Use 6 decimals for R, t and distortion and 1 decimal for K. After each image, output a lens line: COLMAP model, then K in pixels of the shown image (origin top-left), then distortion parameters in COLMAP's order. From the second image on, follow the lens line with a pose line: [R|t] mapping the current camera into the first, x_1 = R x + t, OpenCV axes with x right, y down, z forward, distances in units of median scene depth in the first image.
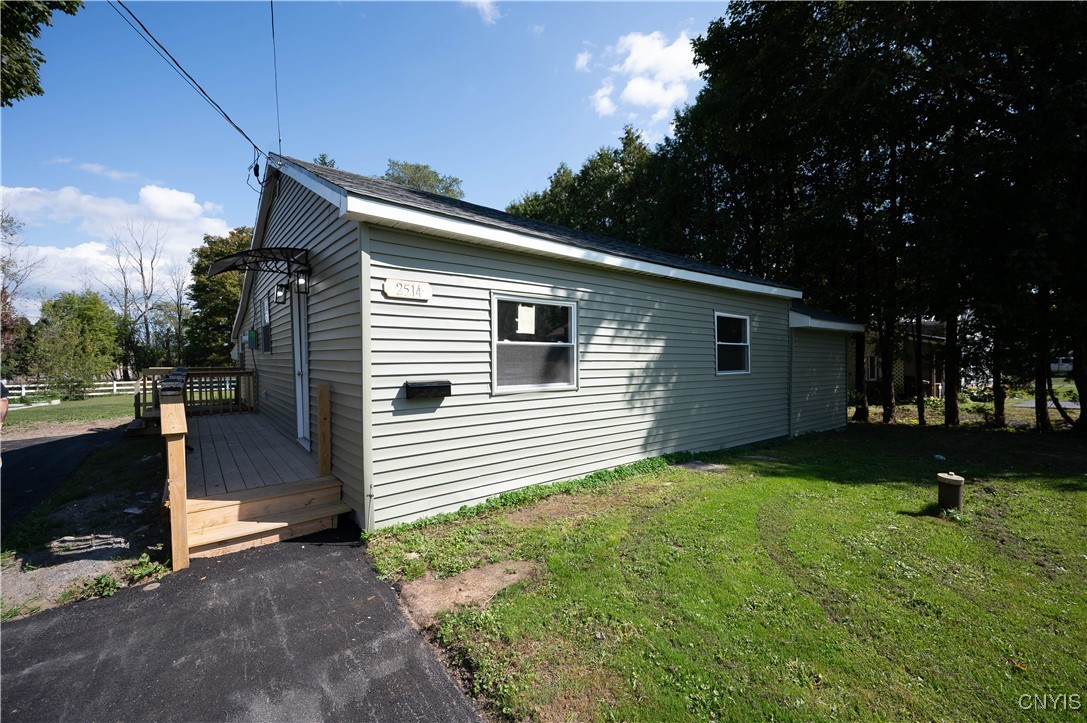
lens RADIAL K [[432.5, 0, 547.9], [0, 432.5, 367.3], [0, 0, 1]] dist [0.000972, 0.000060]
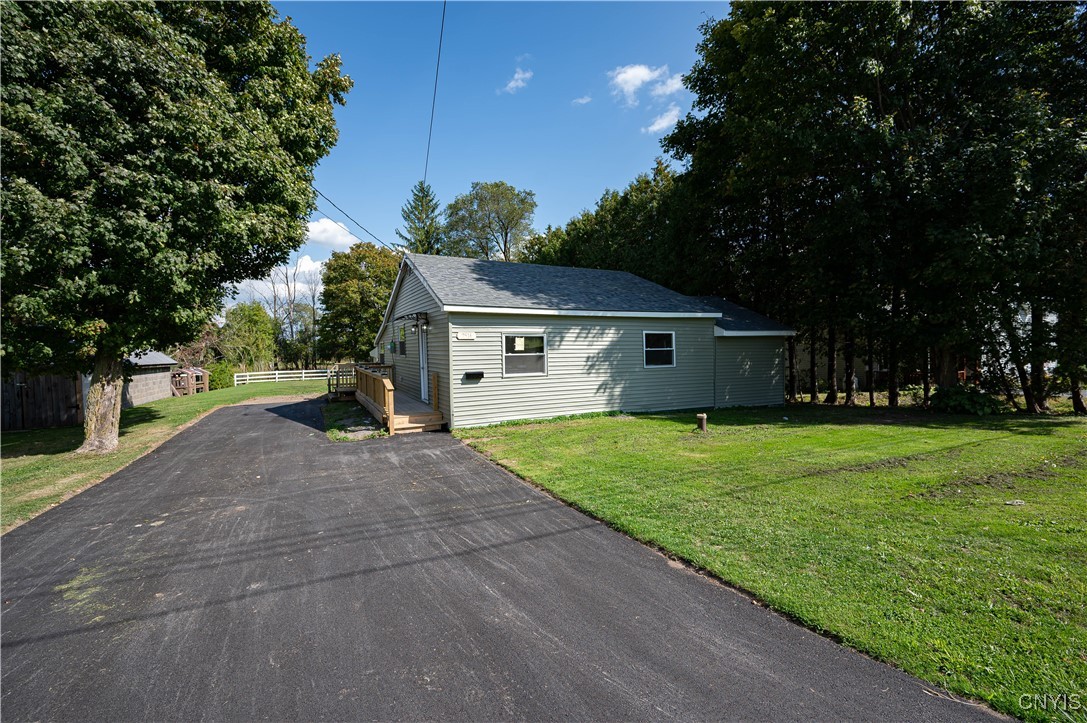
lens RADIAL K [[442.2, 0, 543.5], [0, 442.2, 361.5], [0, 0, 1]] dist [0.015894, -0.000008]
pose [[0.978634, -0.003714, -0.205578, 0.302551], [0.006127, 0.999920, 0.011102, -0.025313], [0.205520, -0.012124, 0.978578, -0.671489]]
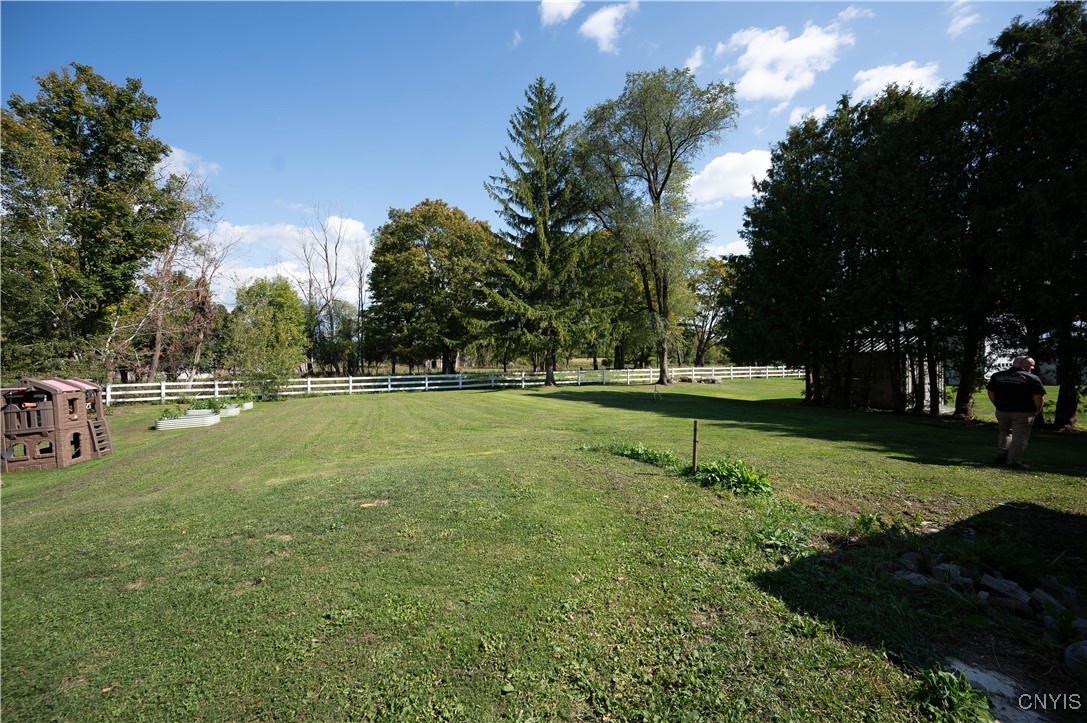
lens RADIAL K [[425.6, 0, 565.0], [0, 425.6, 361.6], [0, 0, 1]] dist [-0.001591, -0.000093]
pose [[0.976938, 0.002256, -0.213511, -1.544476], [-0.002232, 0.999997, 0.000353, 0.004524], [0.213511, 0.000132, 0.976941, 1.386822]]
